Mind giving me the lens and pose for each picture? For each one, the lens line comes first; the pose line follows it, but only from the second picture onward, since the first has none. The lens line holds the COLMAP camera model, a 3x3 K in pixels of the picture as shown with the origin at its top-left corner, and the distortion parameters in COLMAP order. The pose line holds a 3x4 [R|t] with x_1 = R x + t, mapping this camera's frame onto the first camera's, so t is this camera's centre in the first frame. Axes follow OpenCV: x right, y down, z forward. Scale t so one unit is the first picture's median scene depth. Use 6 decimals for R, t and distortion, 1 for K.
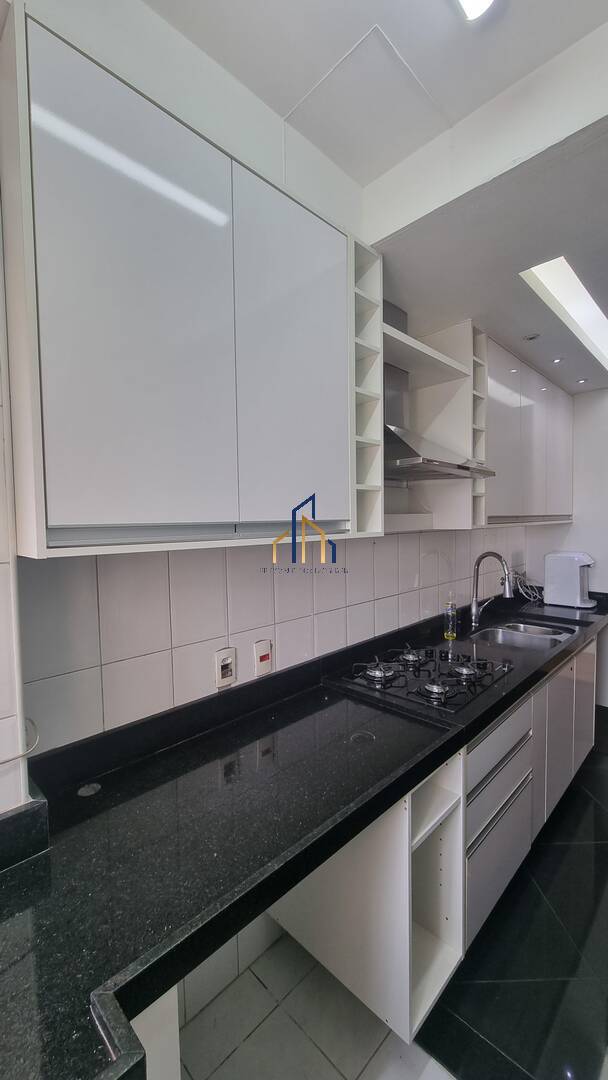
lens RADIAL K [[438.8, 0, 306.8], [0, 438.8, 543.0], [0, 0, 1]] dist [-0.000100, -0.001494]
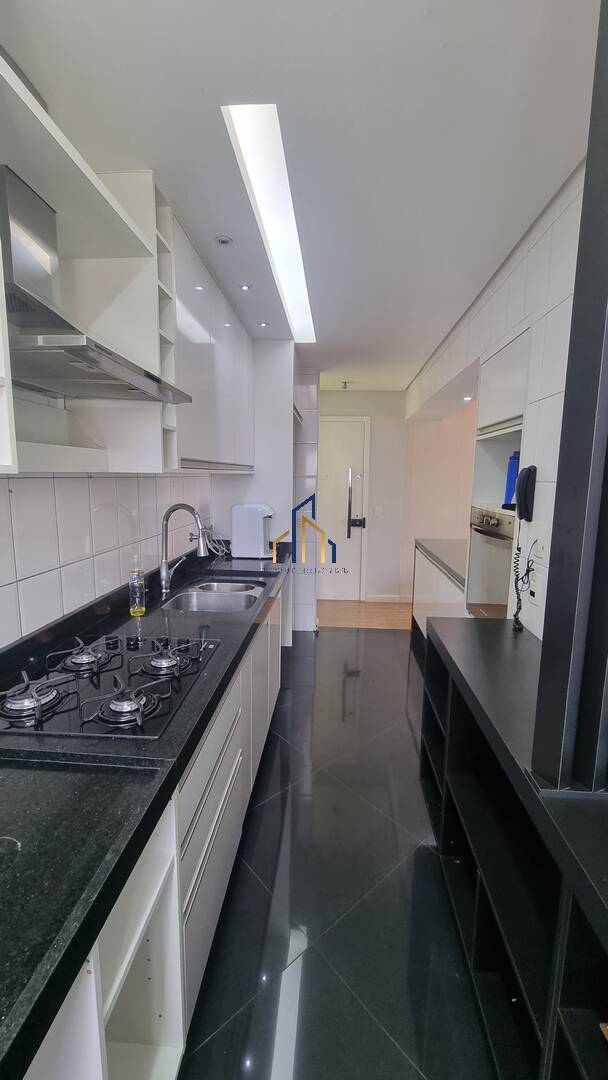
lens RADIAL K [[438.8, 0, 308.7], [0, 438.8, 541.2], [0, 0, 1]] dist [-0.000100, -0.001494]
pose [[0.755663, -0.066948, 0.651530, 0.059704], [0.002289, 0.995026, 0.099589, 0.009897], [-0.654957, -0.073765, 0.752057, 0.237532]]
